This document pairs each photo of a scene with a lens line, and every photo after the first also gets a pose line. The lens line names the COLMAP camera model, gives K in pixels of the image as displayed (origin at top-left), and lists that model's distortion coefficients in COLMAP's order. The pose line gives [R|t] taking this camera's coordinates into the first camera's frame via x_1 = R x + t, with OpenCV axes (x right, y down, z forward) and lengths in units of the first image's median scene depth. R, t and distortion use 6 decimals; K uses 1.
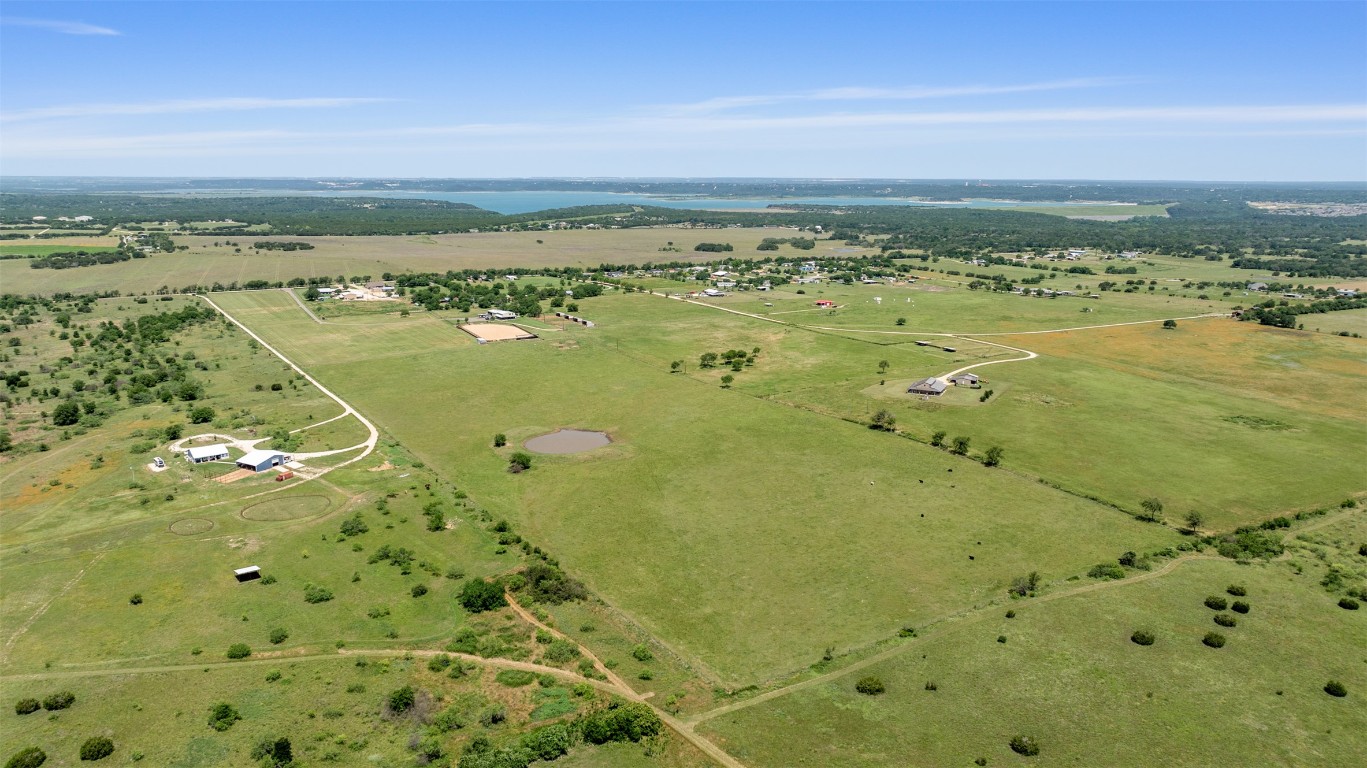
lens RADIAL K [[955.5, 0, 683.2], [0, 955.5, 384.3], [0, 0, 1]] dist [-0.029258, 0.025598]
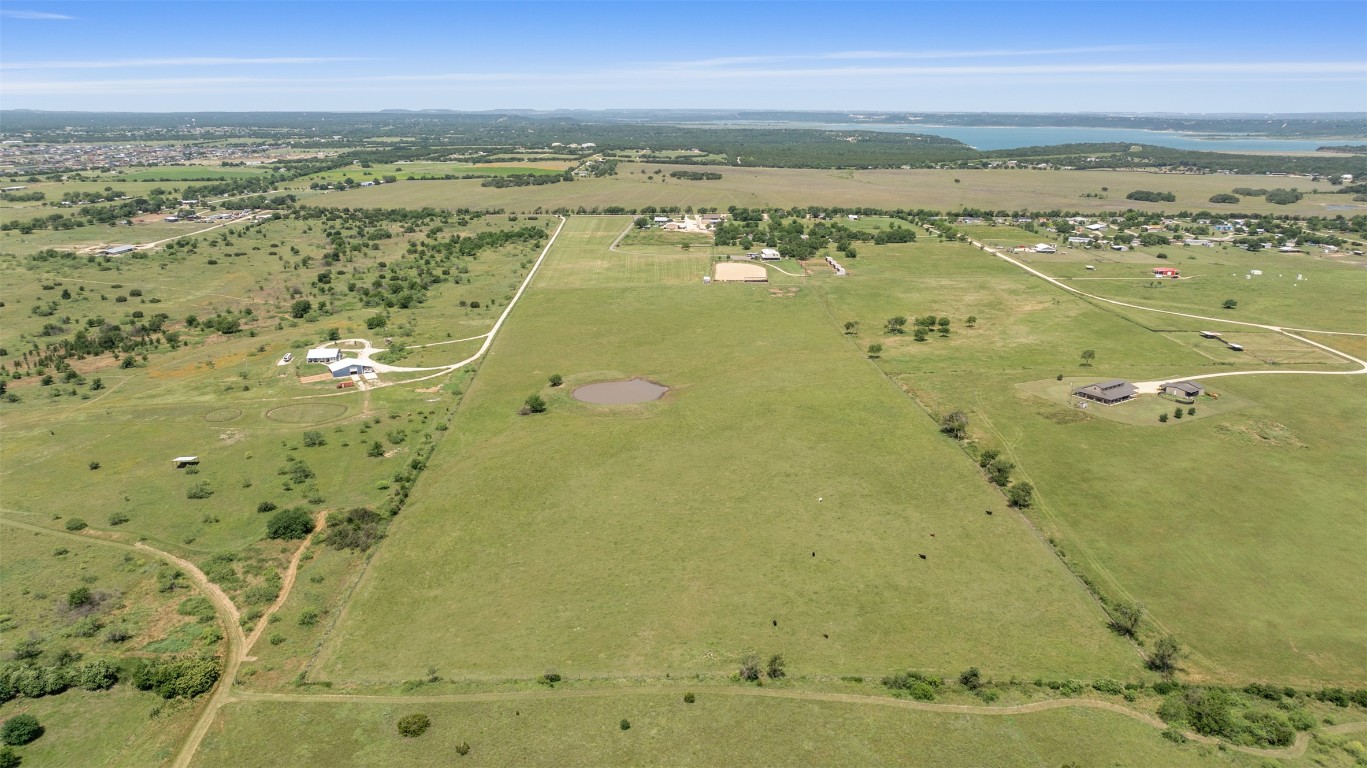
lens RADIAL K [[955.5, 0, 683.2], [0, 955.5, 384.8], [0, 0, 1]] dist [-0.029258, 0.025598]
pose [[0.857669, 0.142341, -0.494108, 0.403307], [-0.109302, 0.989429, 0.095306, -0.044582], [0.502450, -0.027734, 0.864161, 0.210280]]
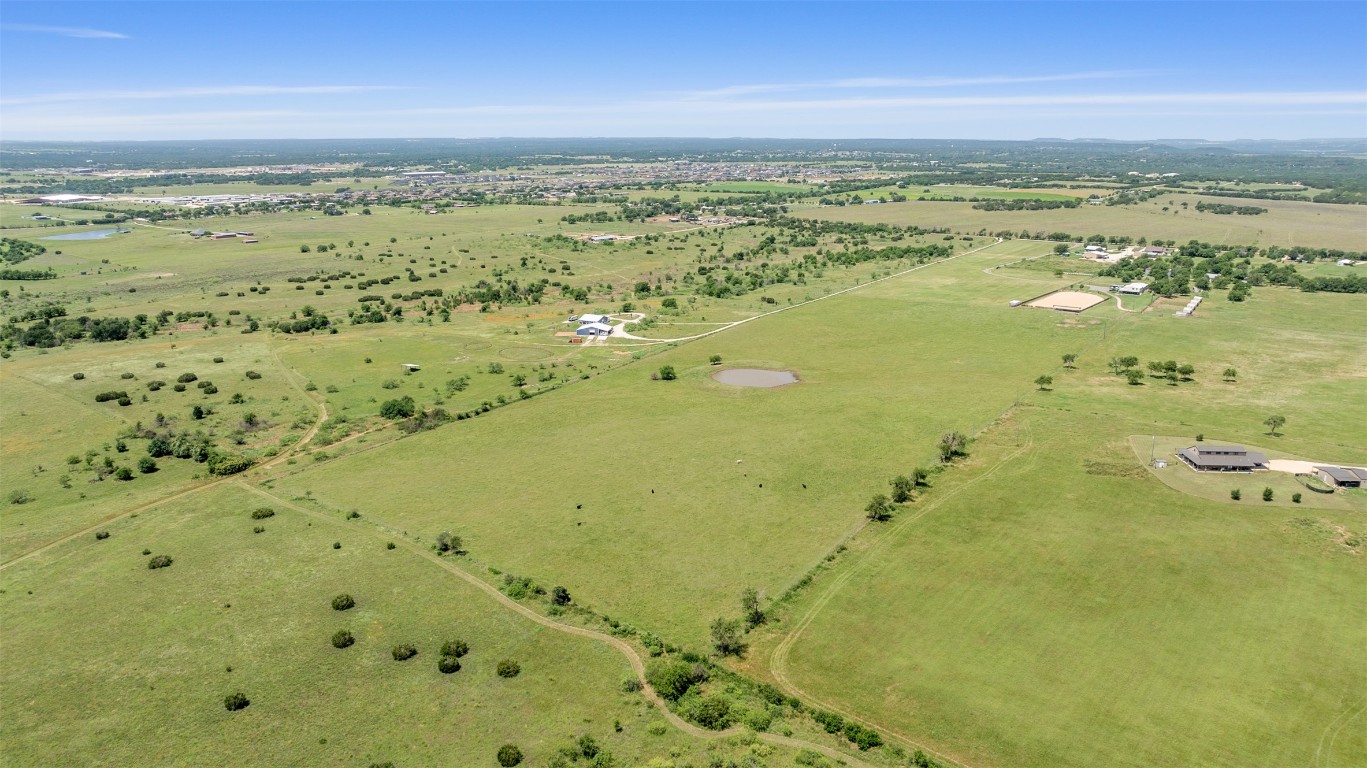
lens RADIAL K [[955.5, 0, 686.7], [0, 955.5, 381.4], [0, 0, 1]] dist [-0.029258, 0.025598]
pose [[0.378220, 0.228959, -0.896954, 0.790660], [-0.197924, 0.966526, 0.163260, -0.091845], [0.904309, 0.115781, 0.410876, 0.504514]]
